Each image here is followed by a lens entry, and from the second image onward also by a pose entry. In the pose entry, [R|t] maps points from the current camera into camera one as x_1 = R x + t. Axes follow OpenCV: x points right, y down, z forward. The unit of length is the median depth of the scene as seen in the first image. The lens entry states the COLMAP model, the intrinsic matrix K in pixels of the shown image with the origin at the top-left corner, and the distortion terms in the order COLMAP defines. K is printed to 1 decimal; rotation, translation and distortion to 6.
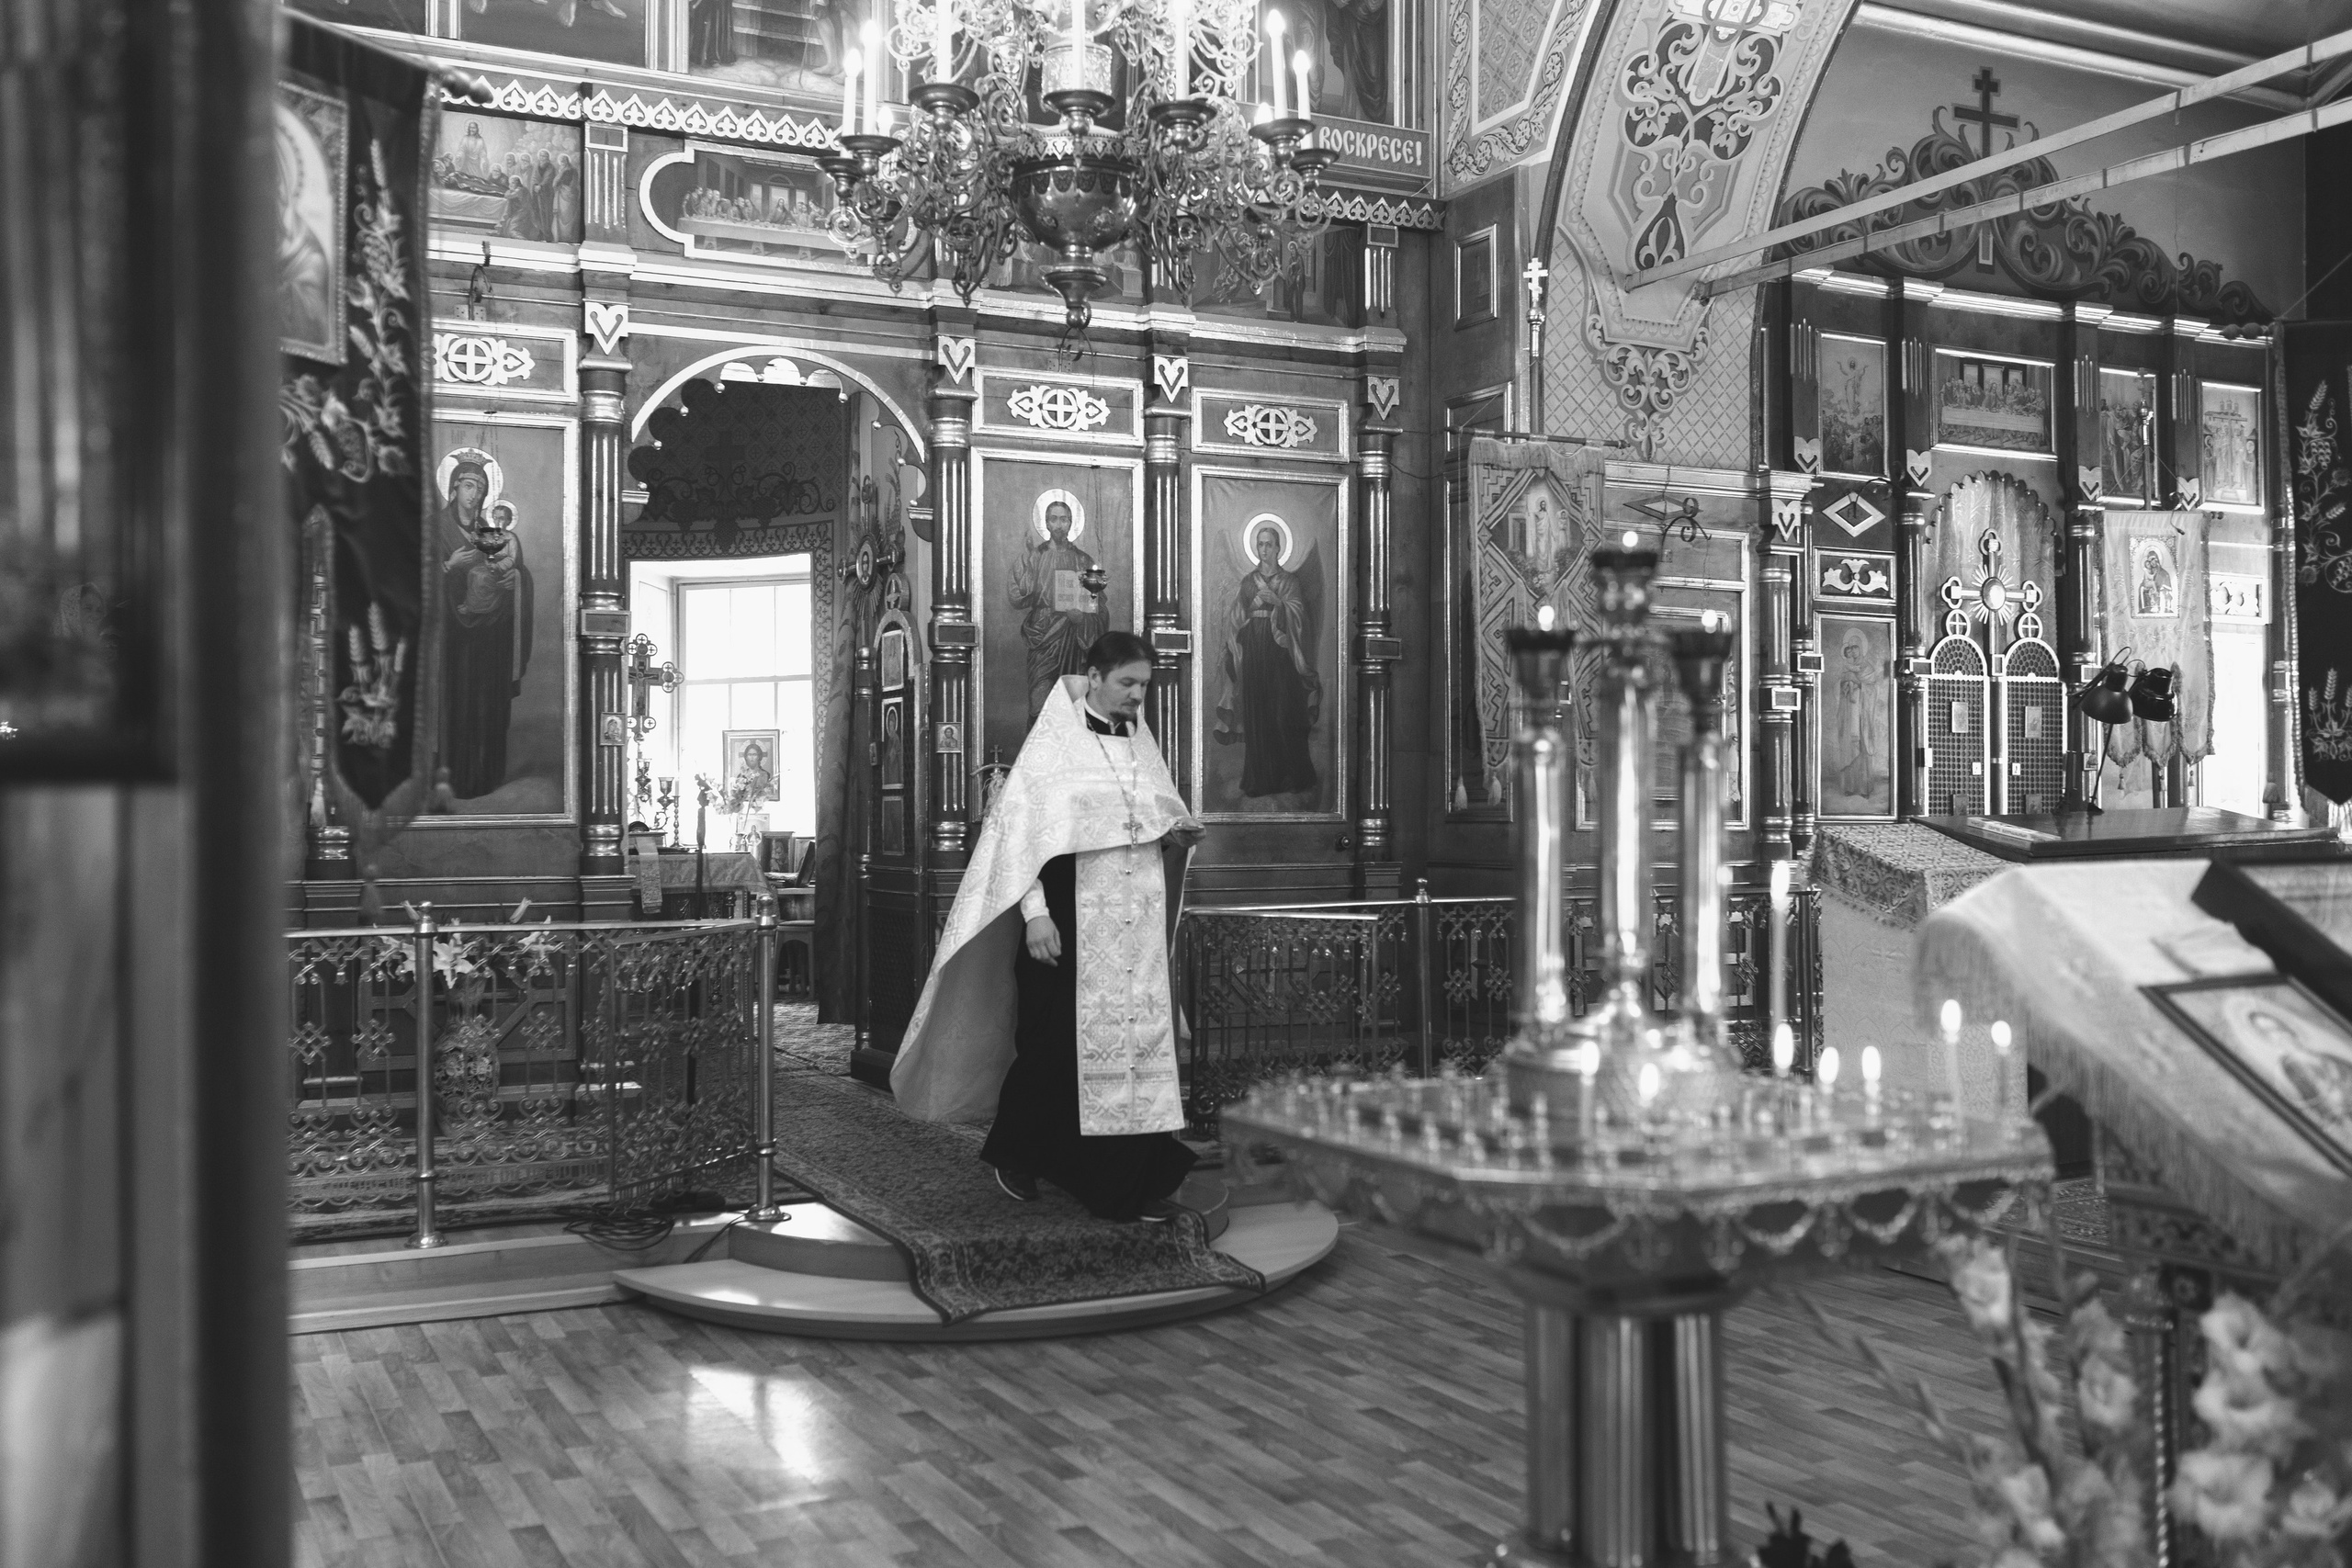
lens RADIAL K [[2239.0, 0, 1182.0], [0, 2239.0, 797.0], [0, 0, 1]] dist [-0.011211, 0.013084]
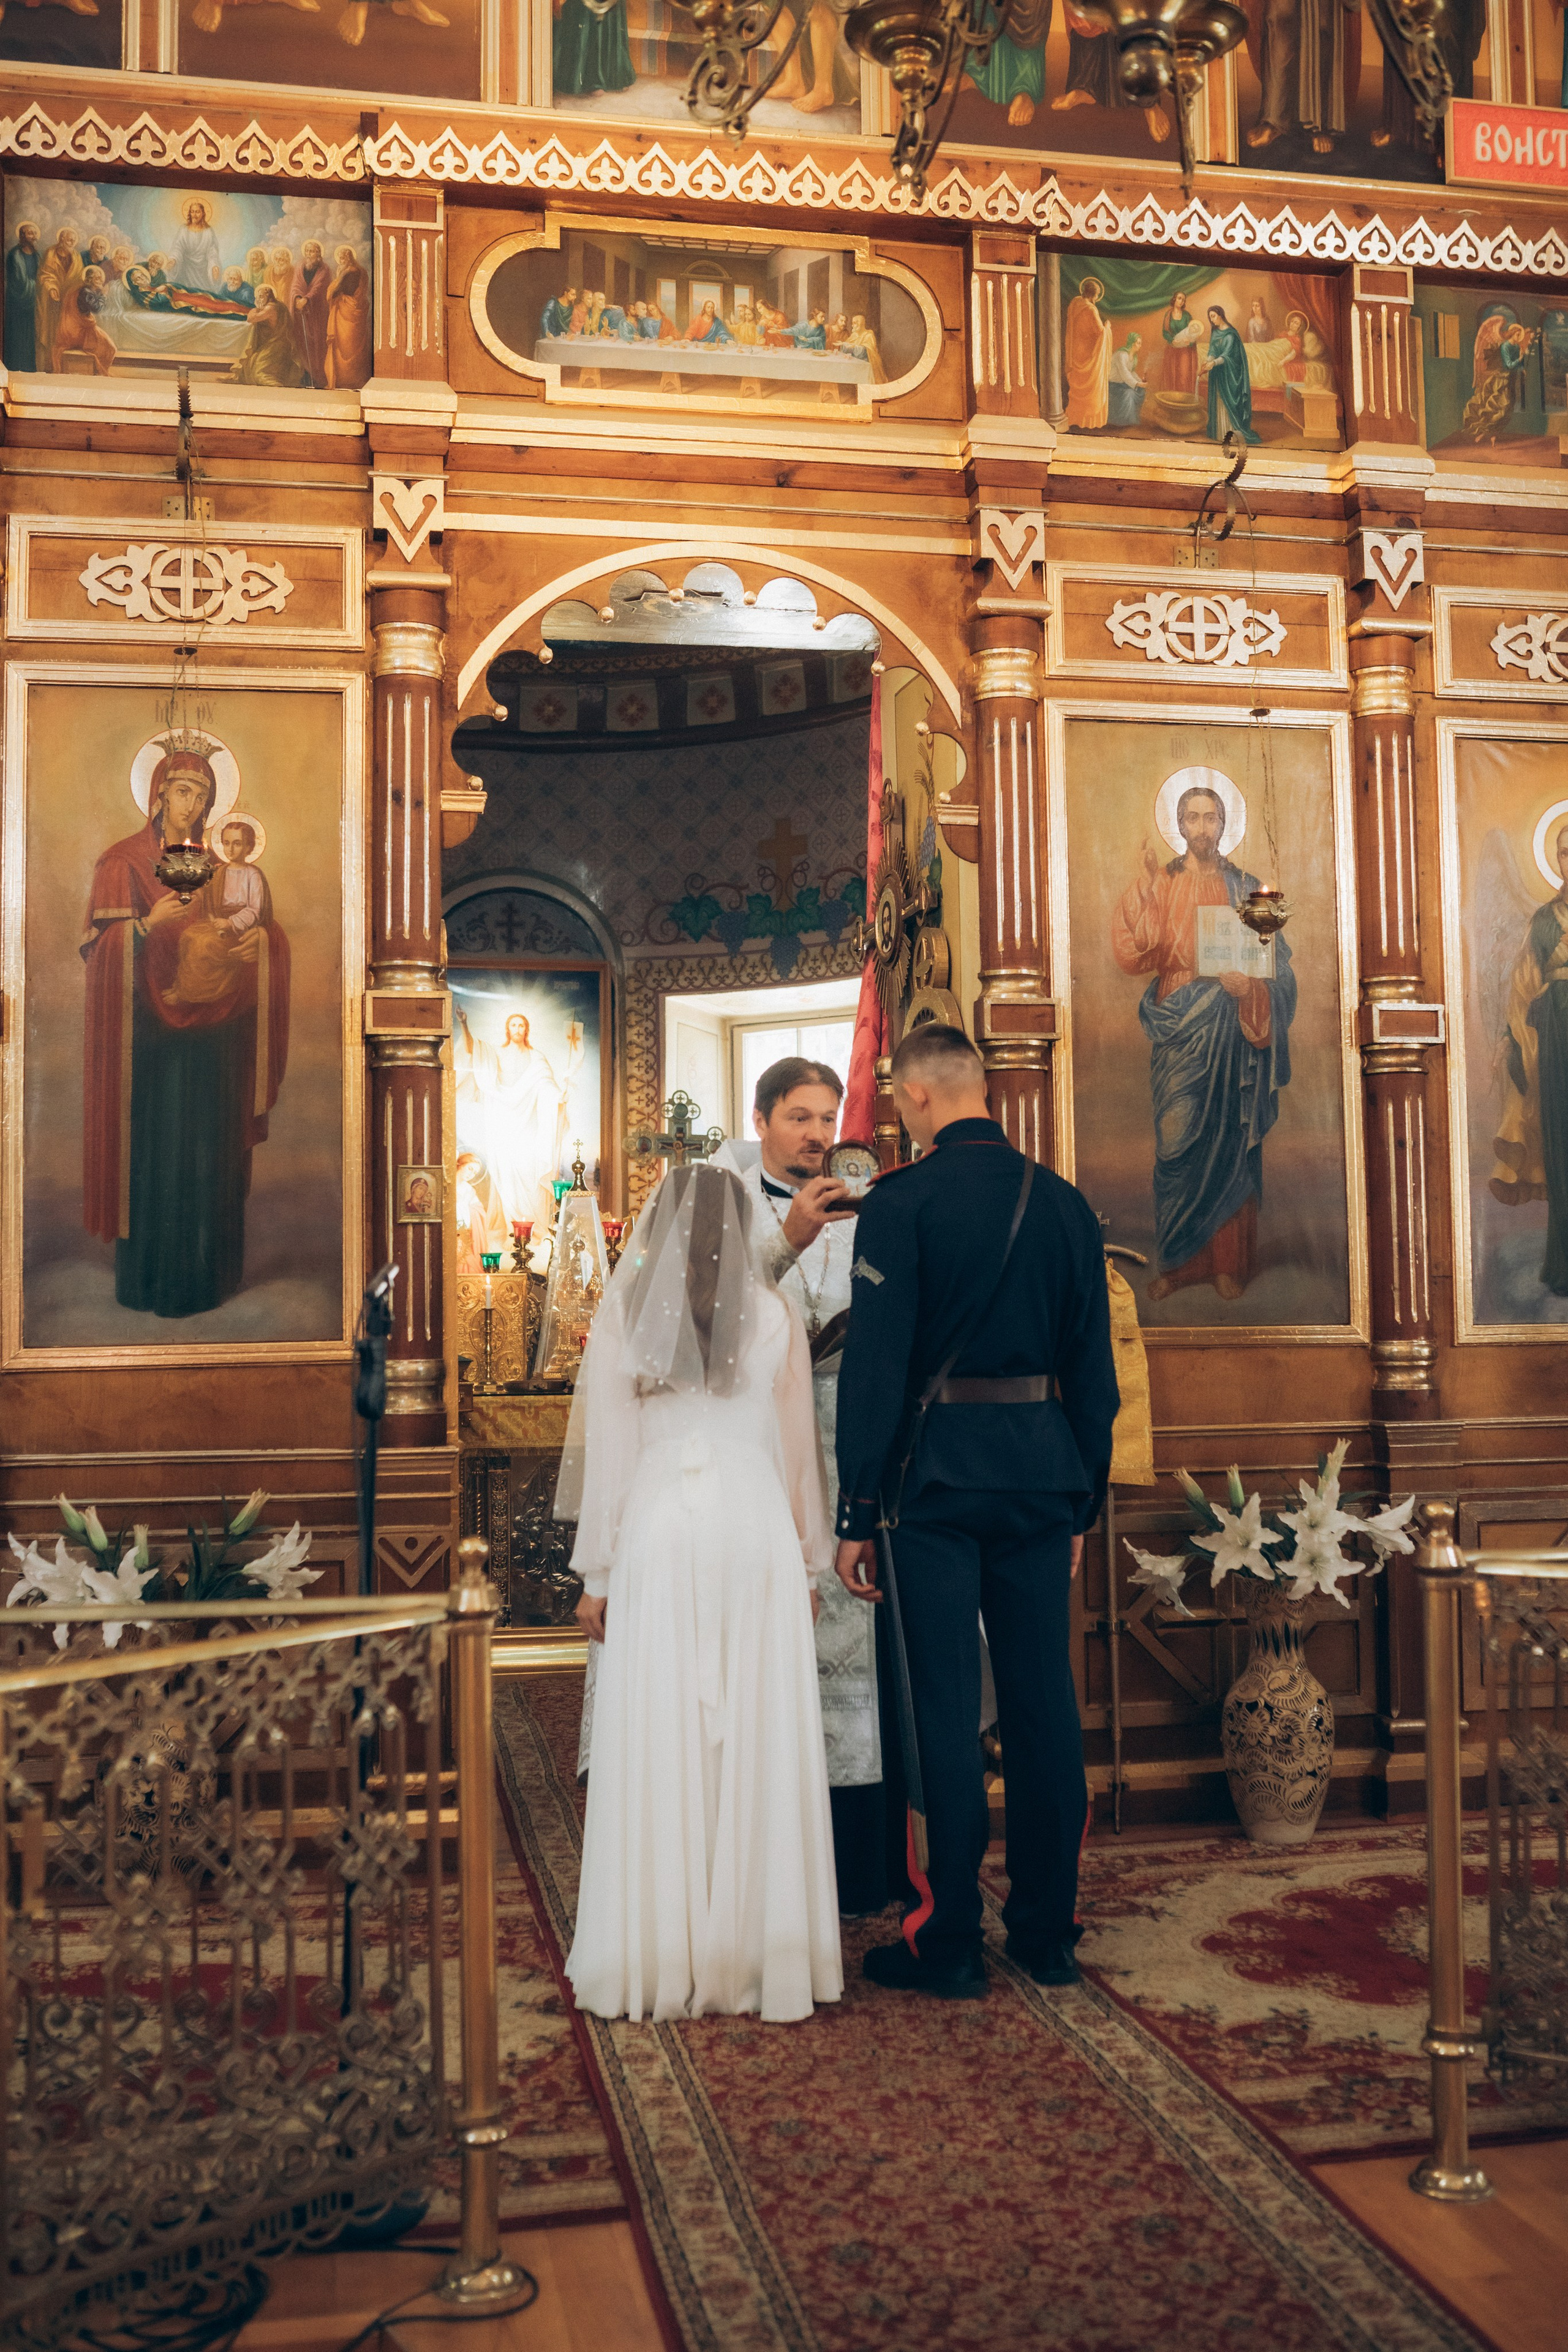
lens RADIAL K [[2292.0, 0, 788.3], [0, 2292.0, 1174.4], [0, 0, 1]] dist [-0.065414, 0.095828]
pose [[0.964457, -0.027162, -0.262838, -0.005691], [0.012685, 0.998315, -0.056618, -0.000592], [0.263933, 0.051271, 0.963177, 0.413241]]
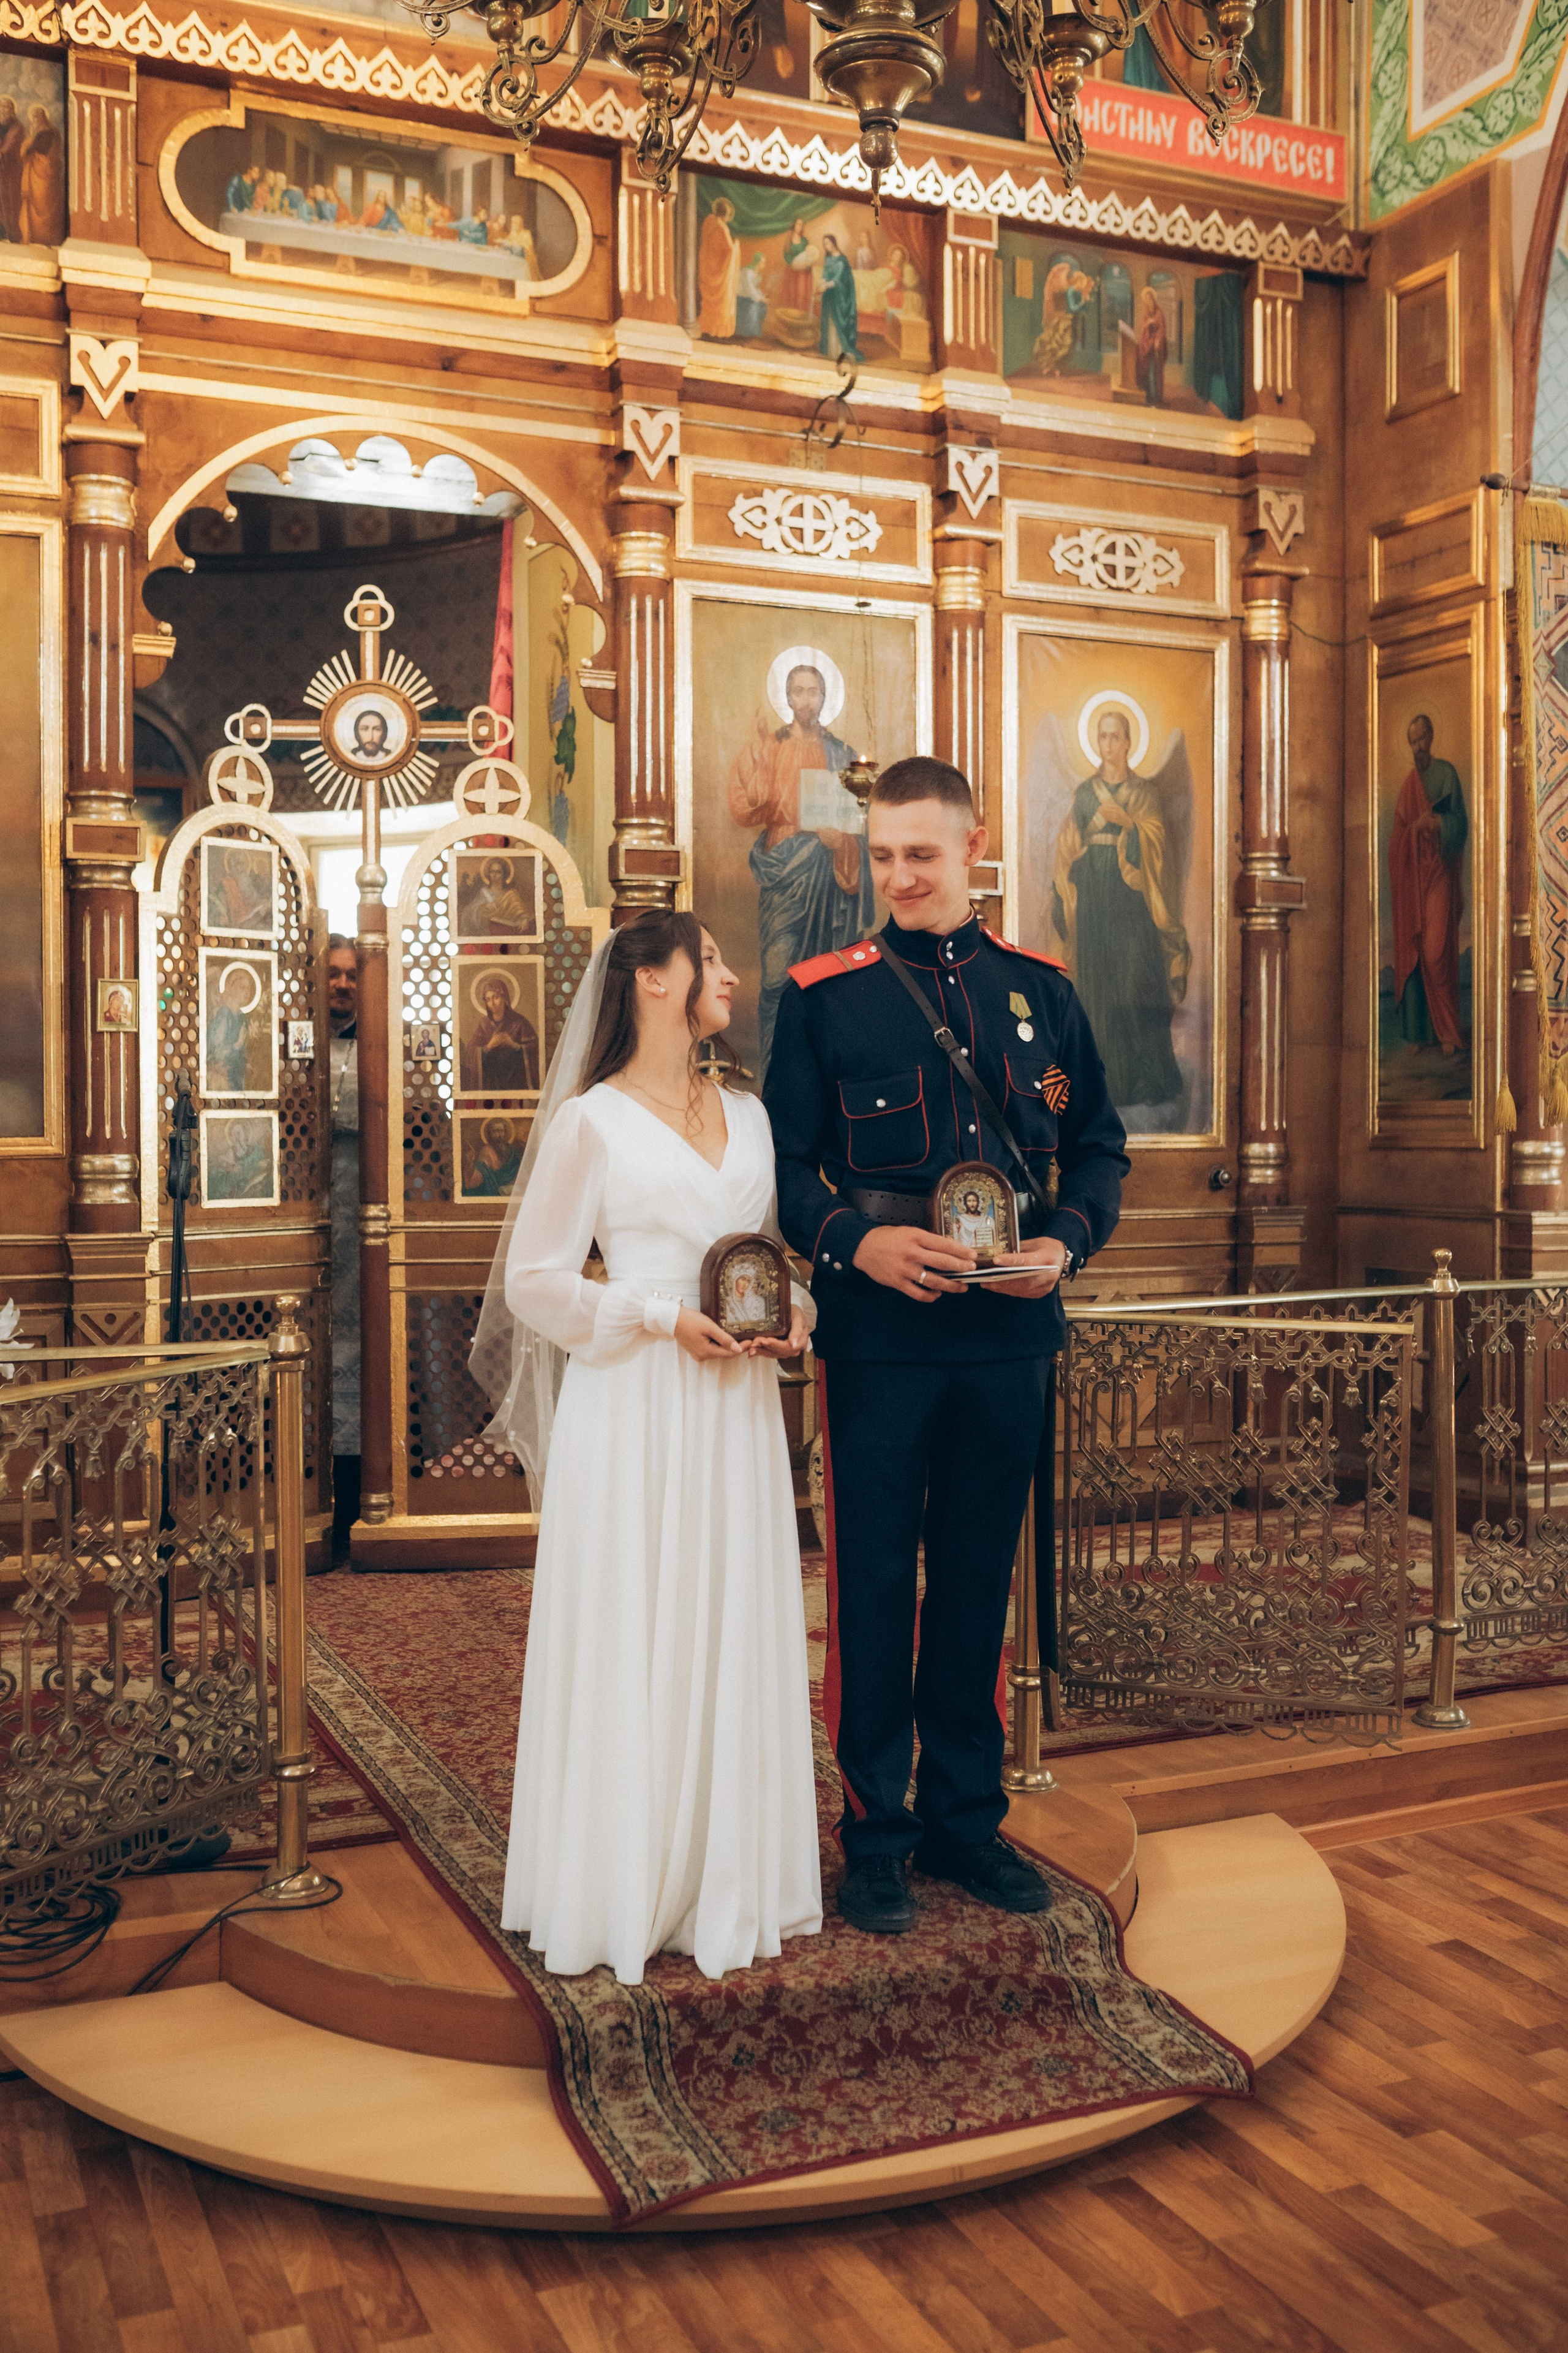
lens RADIAL K [[2252.2, 0, 786.0], [0, 2252.2, 1174.1], [0, 0, 1]] dist [-0.062015, 0.086895]
pose [[0.998917, 0.000670, -0.046525, -0.030142], [0.000591, 0.999633, 0.027089, 0.000605], [0.046526, -0.027087, 0.998550, 0.334061]]
